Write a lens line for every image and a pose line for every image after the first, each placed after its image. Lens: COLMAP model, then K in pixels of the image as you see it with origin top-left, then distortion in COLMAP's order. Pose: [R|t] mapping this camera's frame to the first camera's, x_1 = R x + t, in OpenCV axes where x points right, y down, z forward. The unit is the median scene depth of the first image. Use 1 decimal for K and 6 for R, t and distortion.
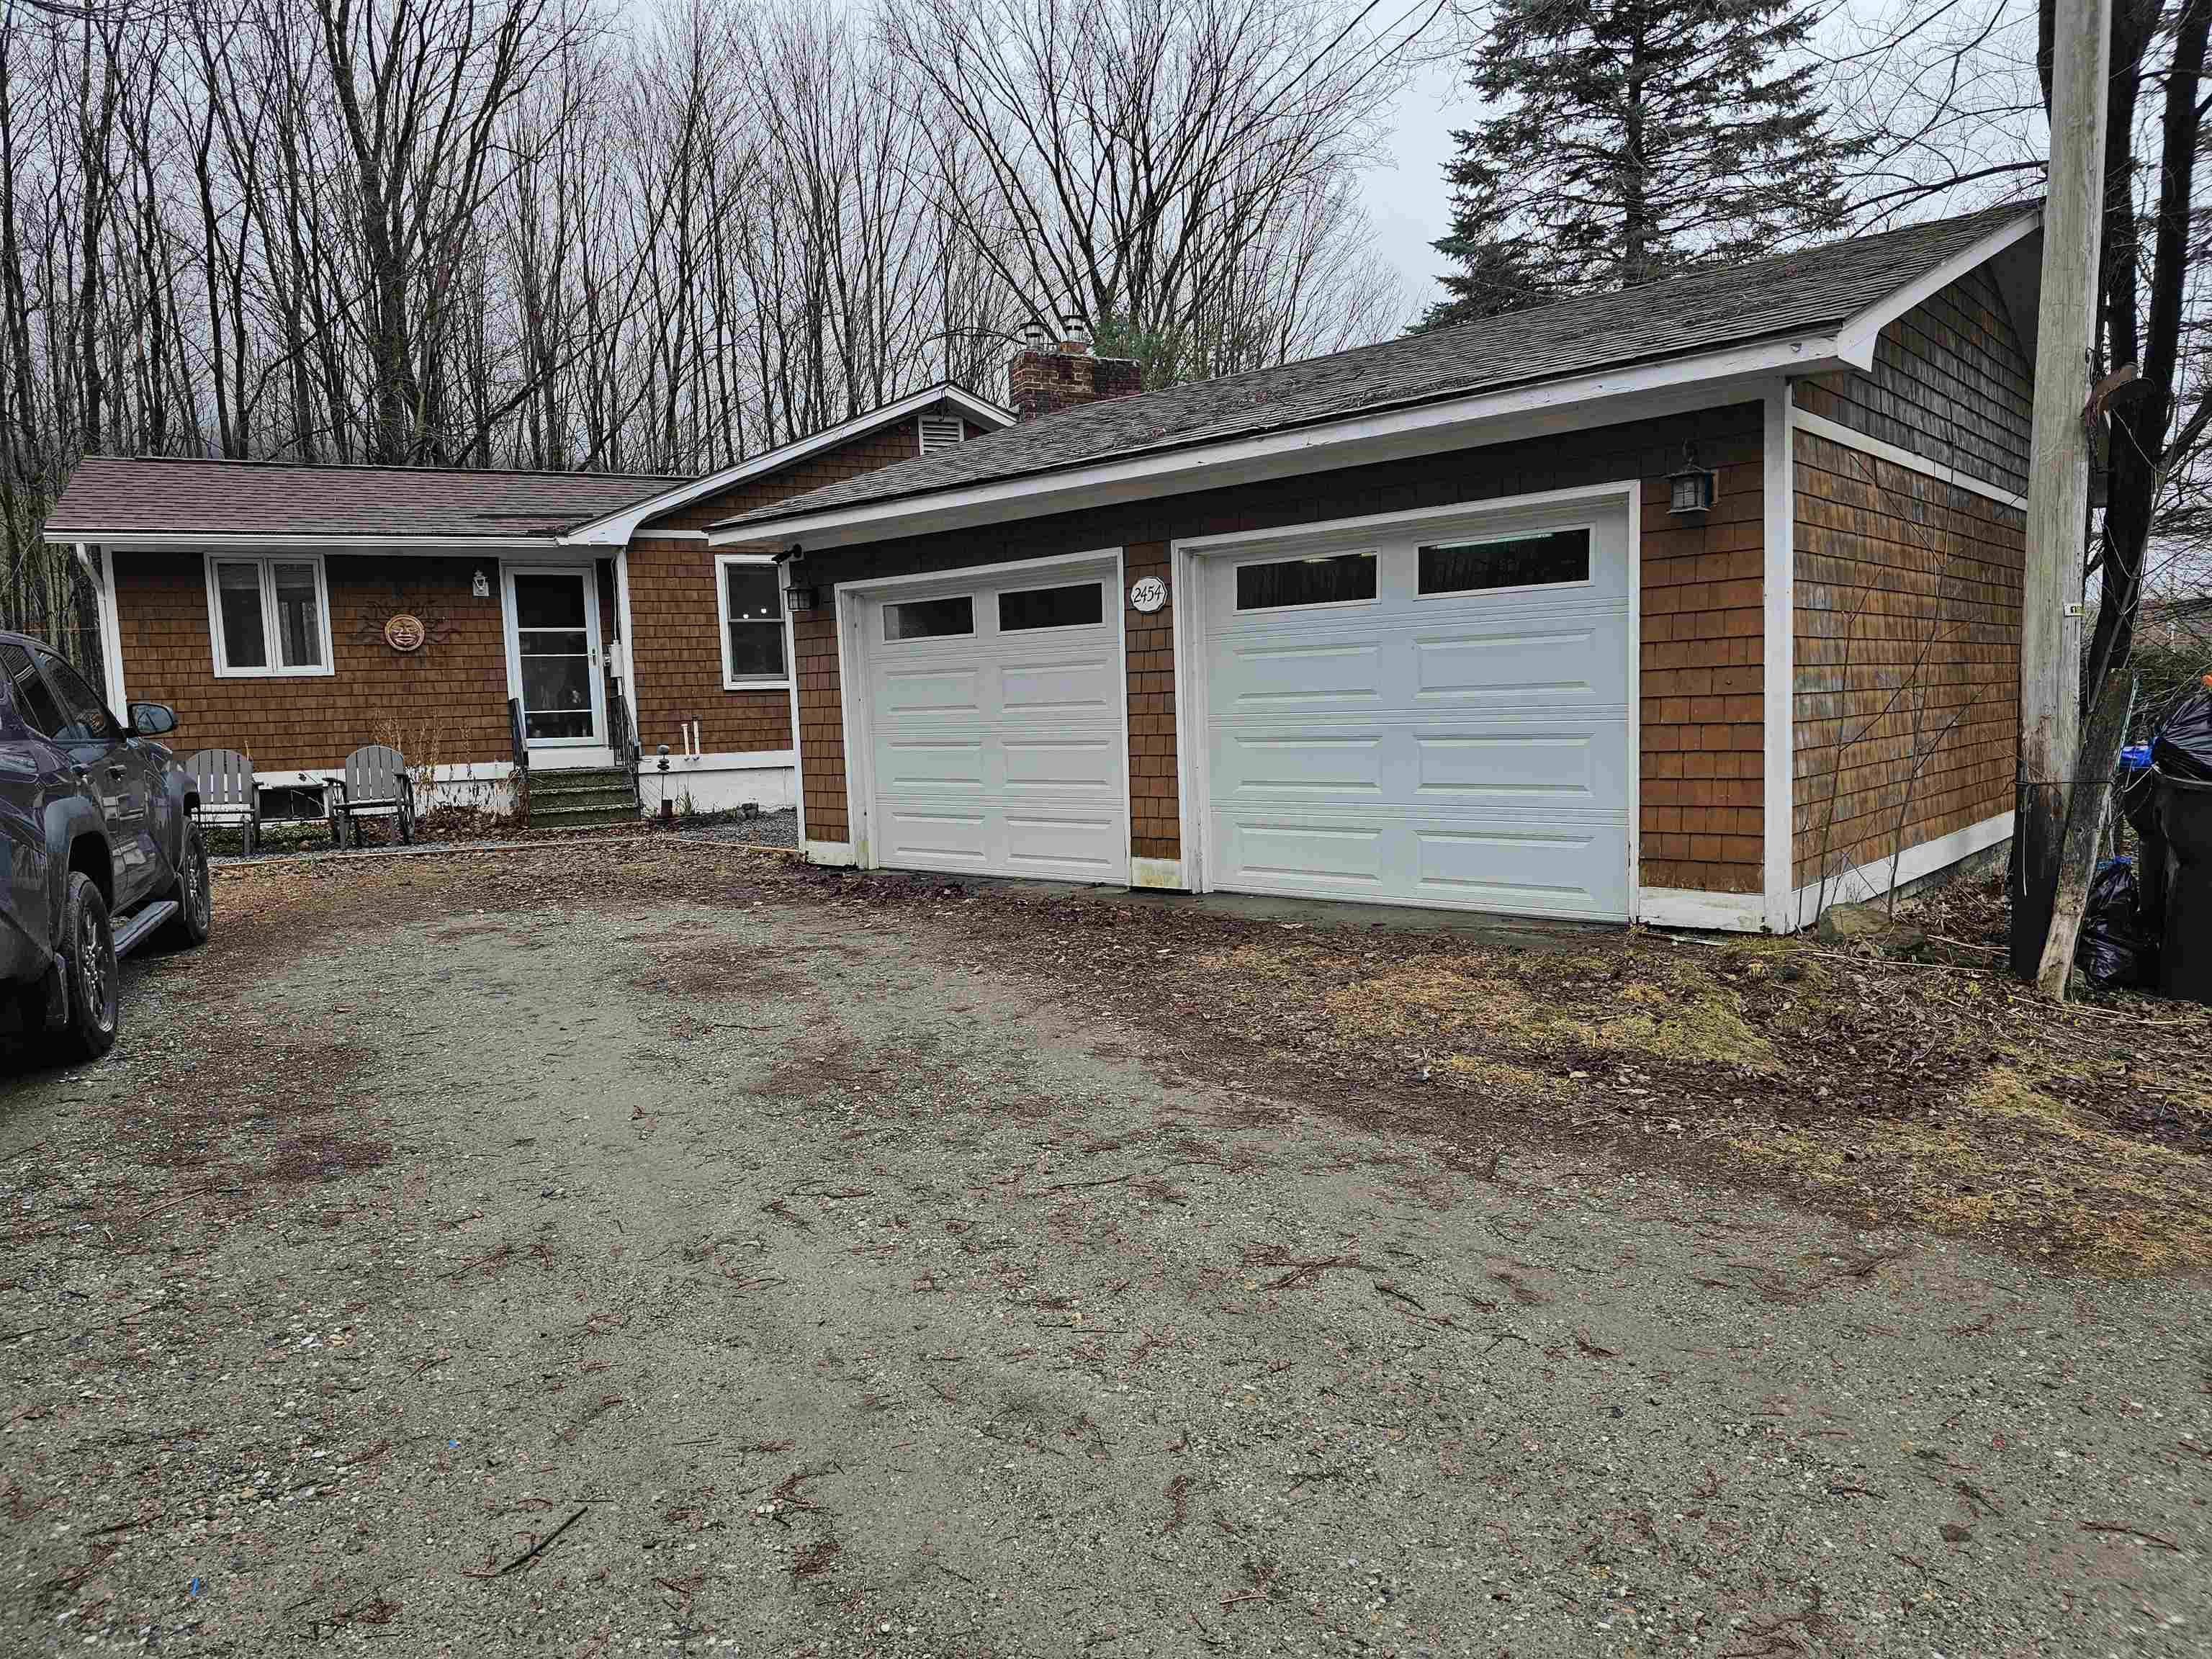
lens RADIAL K [[1475.9, 0, 1106.0], [0, 1475.9, 829.5], [0, 0, 1]] dist [0.068354, -0.072392]
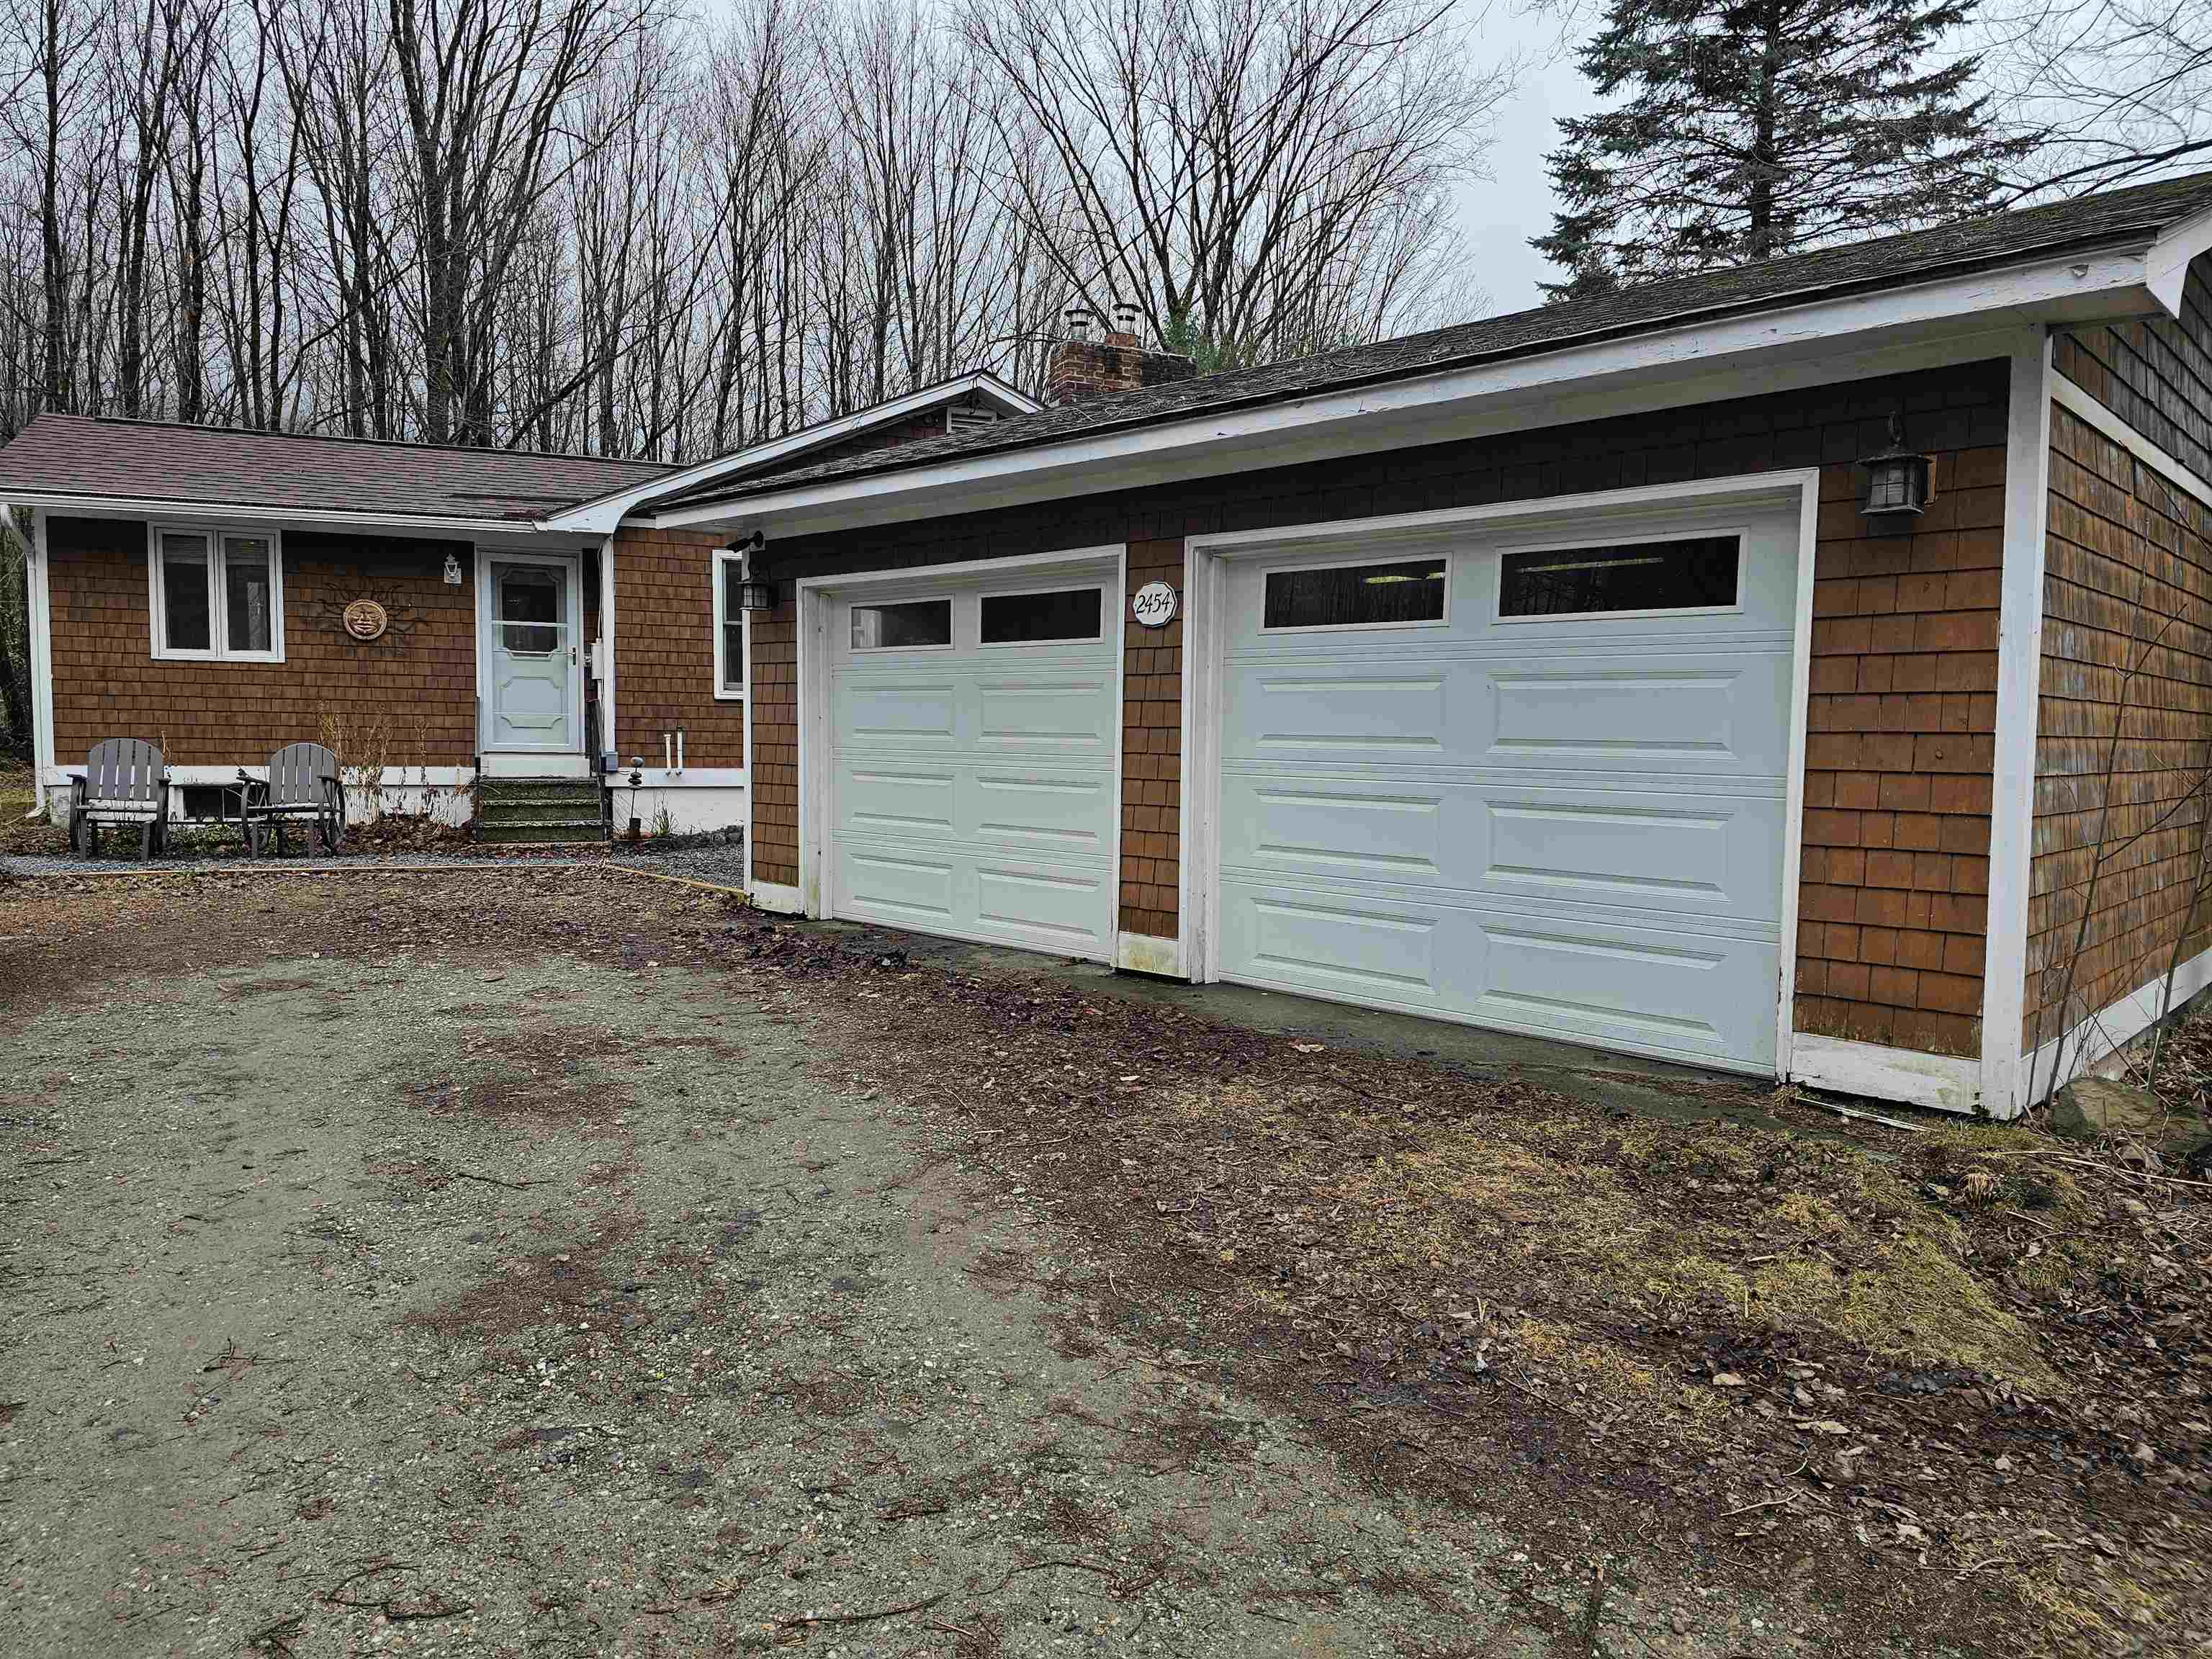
lens RADIAL K [[1455.6, 0, 1101.1], [0, 1455.6, 816.5], [0, 0, 1]] dist [0.060432, -0.060926]
pose [[0.997404, 0.051360, -0.050466, 0.046096], [-0.052565, 0.998356, -0.022850, -0.026113], [0.049209, 0.025444, 0.998464, 0.223836]]
